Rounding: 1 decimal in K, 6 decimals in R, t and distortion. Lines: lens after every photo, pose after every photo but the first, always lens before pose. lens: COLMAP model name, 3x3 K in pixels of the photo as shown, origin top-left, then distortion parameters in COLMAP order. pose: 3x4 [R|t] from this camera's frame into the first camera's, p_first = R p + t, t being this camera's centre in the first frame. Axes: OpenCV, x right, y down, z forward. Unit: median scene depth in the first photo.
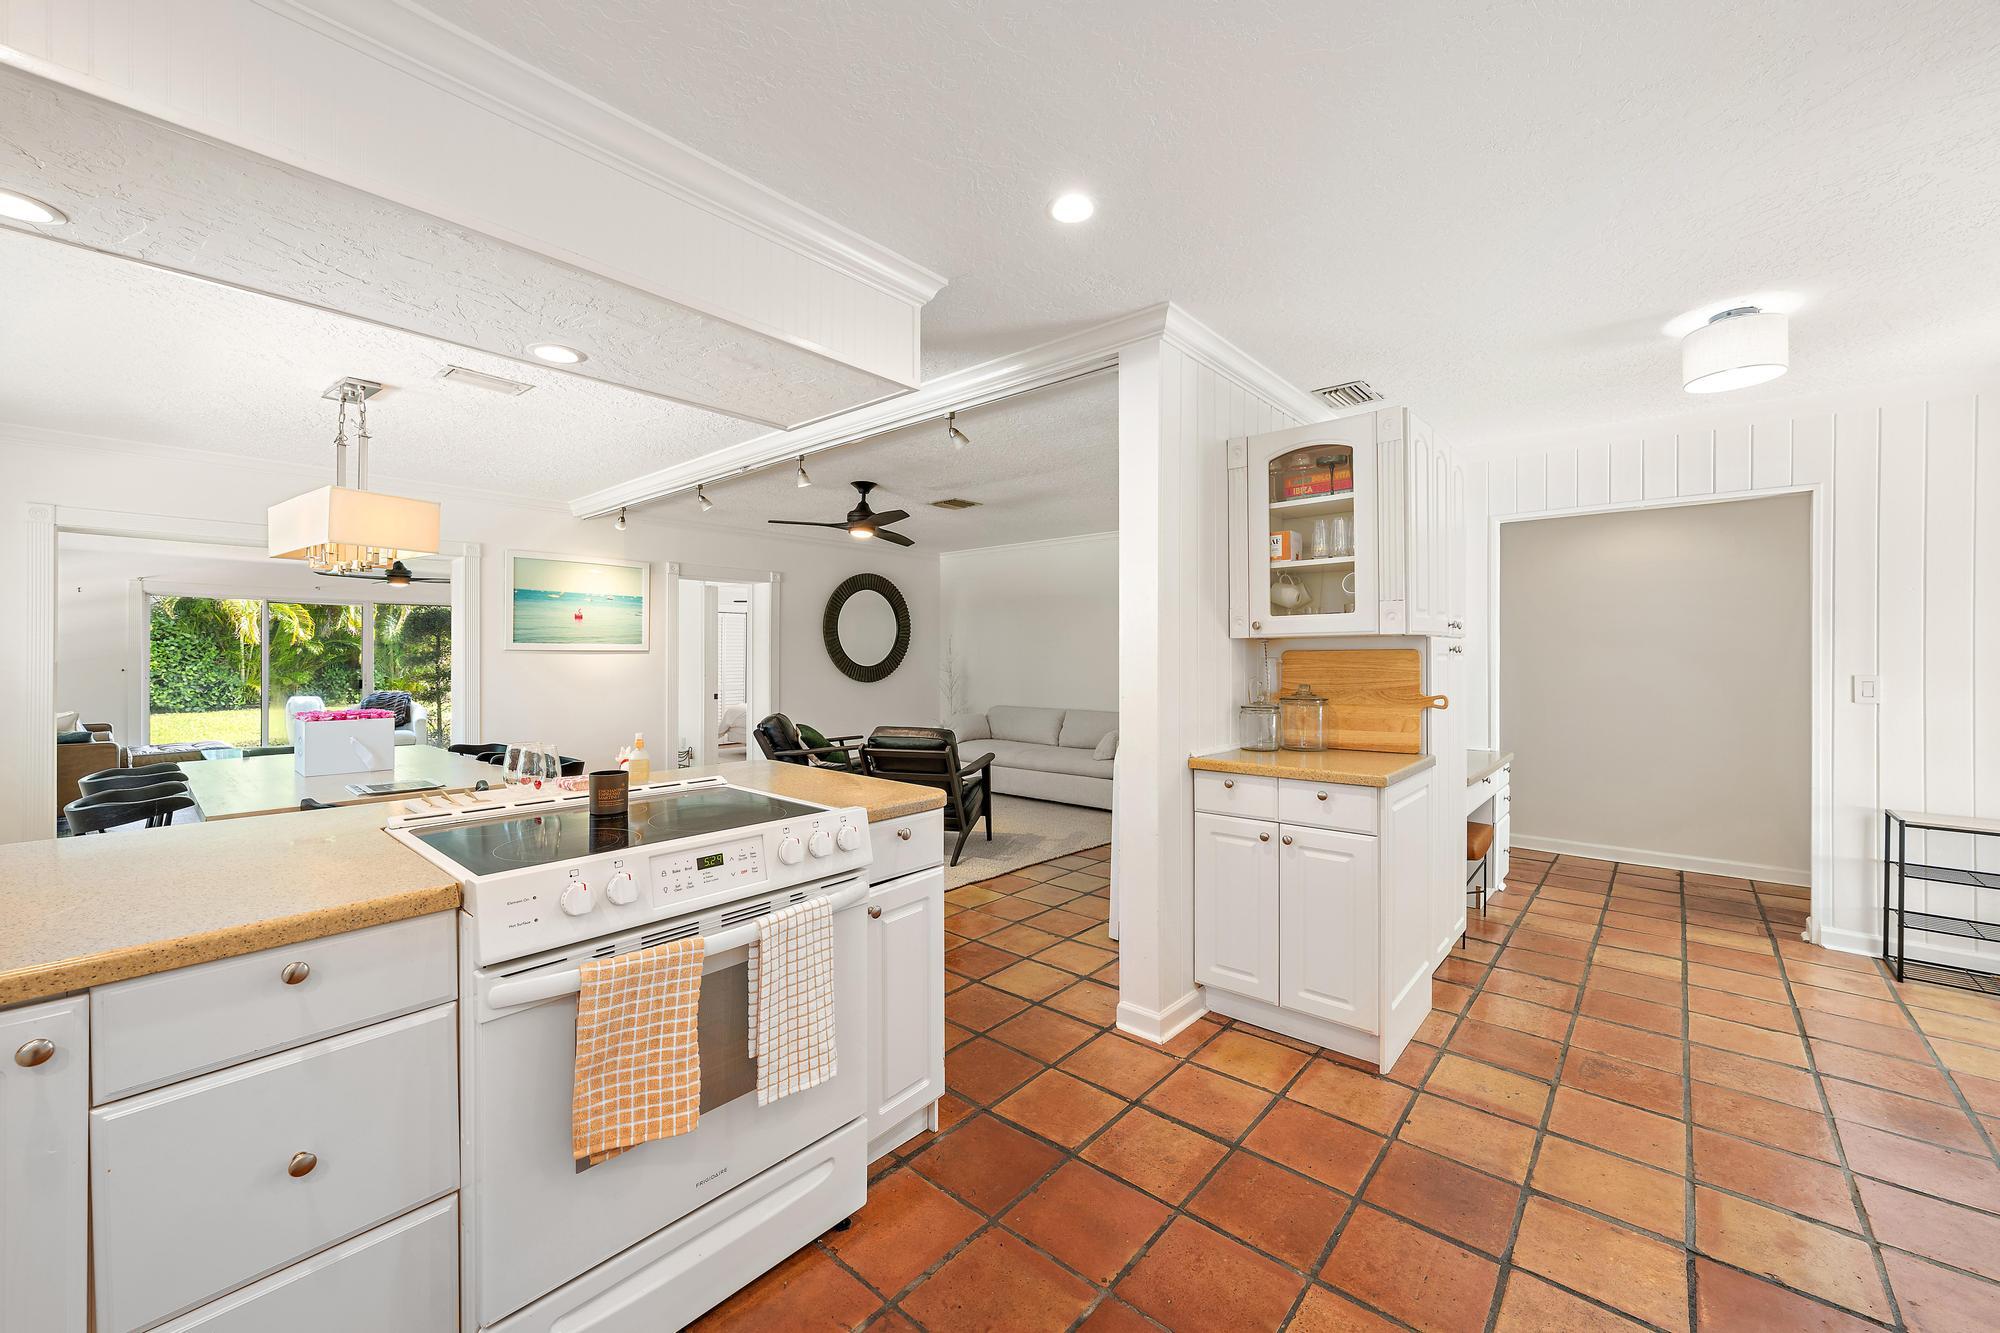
lens RADIAL K [[781.5, 0, 1002.7], [0, 781.5, 656.2], [0, 0, 1]] dist [-0.001588, -0.000130]
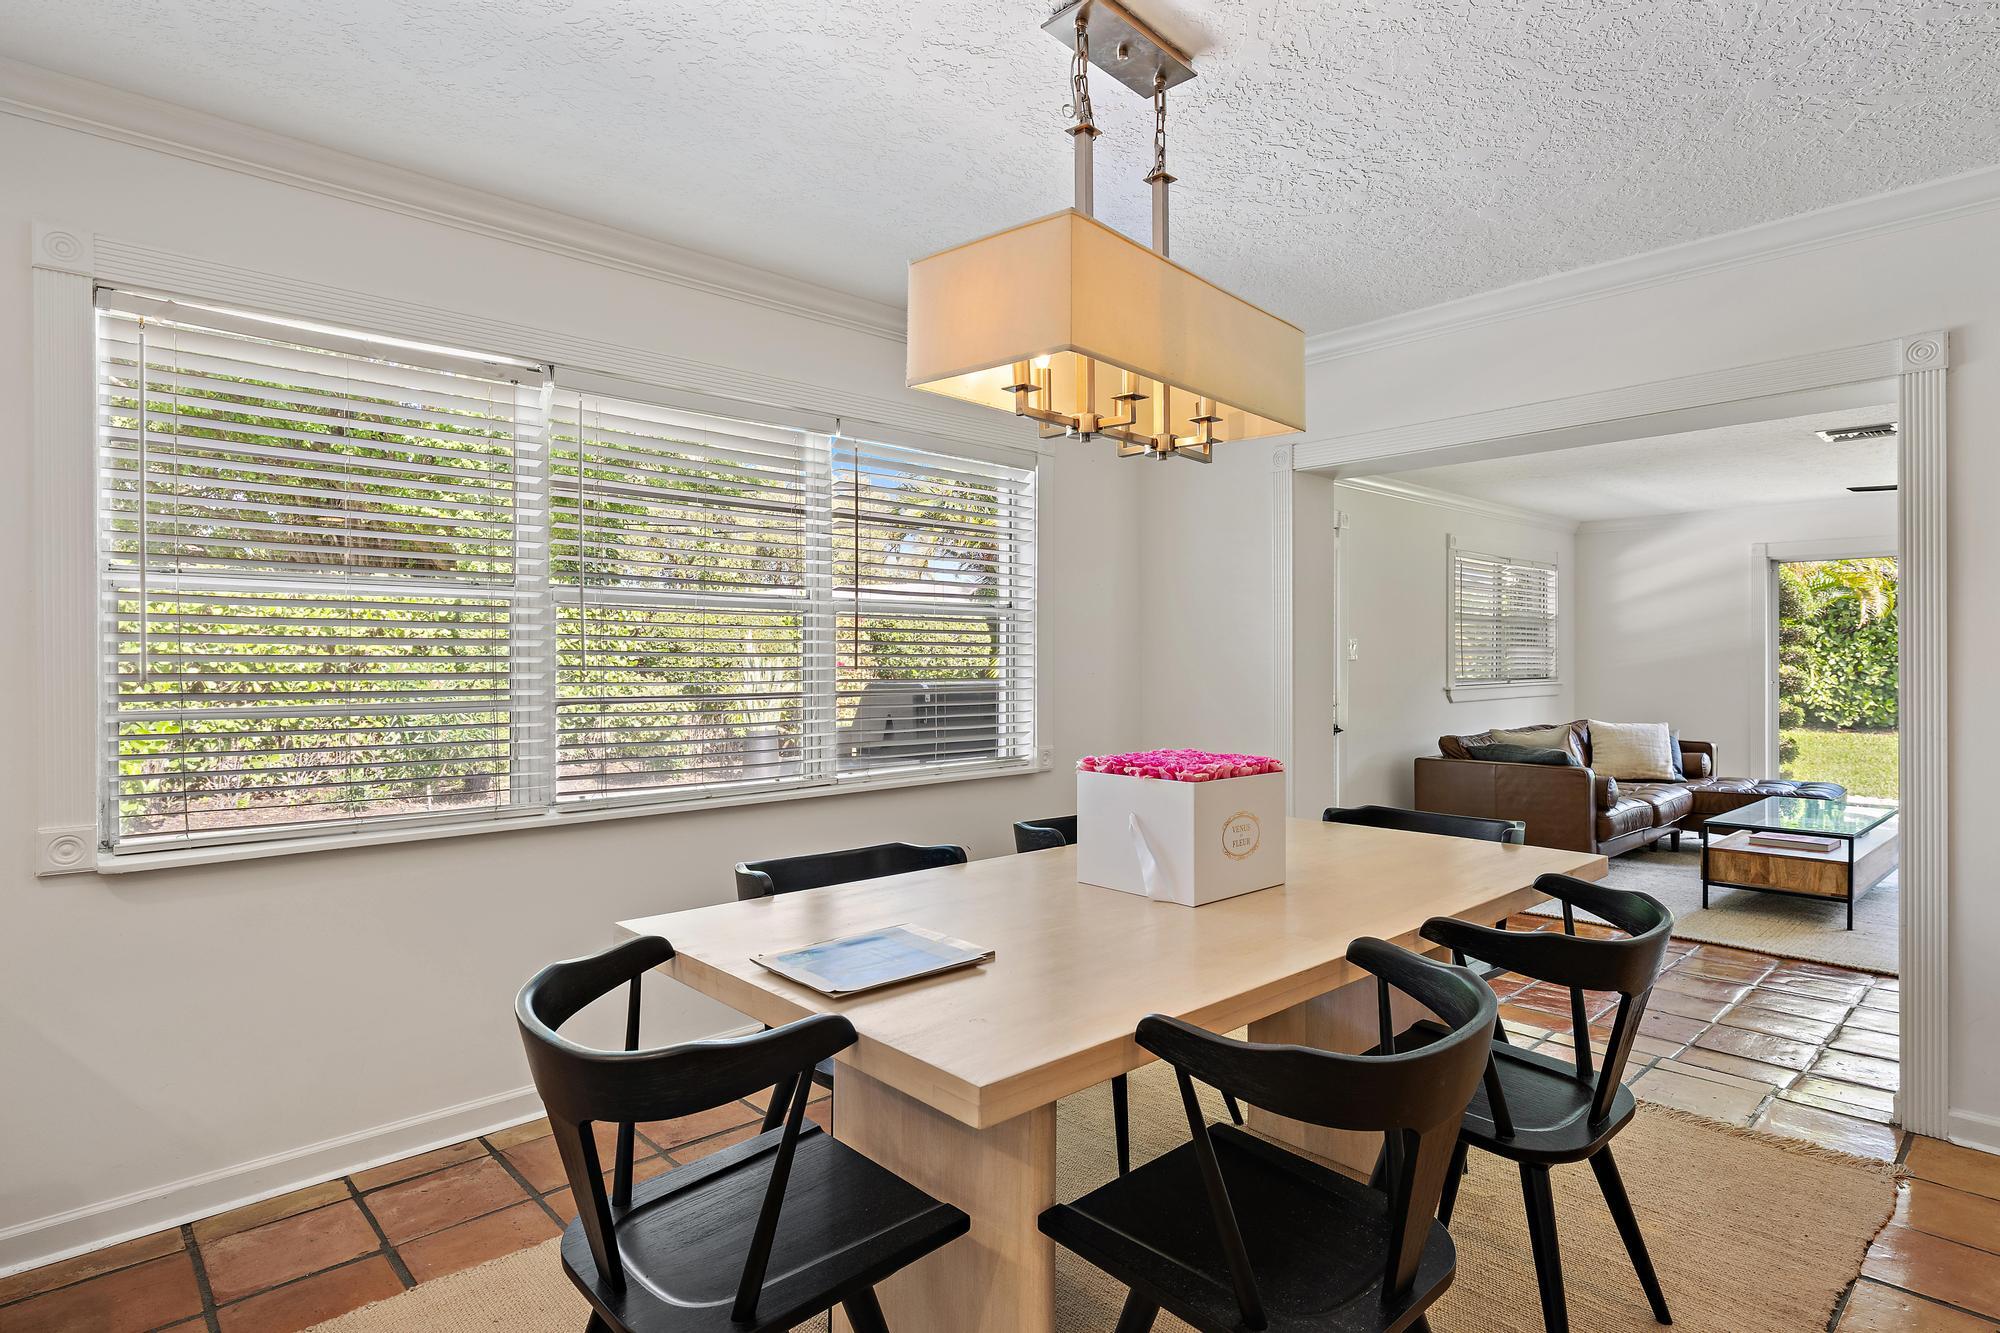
lens RADIAL K [[1062.3, 0, 1006.6], [0, 1062.3, 661.3], [0, 0, 1]] dist [0.000101, -0.000341]
pose [[-0.098445, 0.001991, -0.995141, -0.121781], [0.002313, 0.999996, 0.001772, 0.008354], [0.995140, -0.002127, -0.098449, 0.588127]]
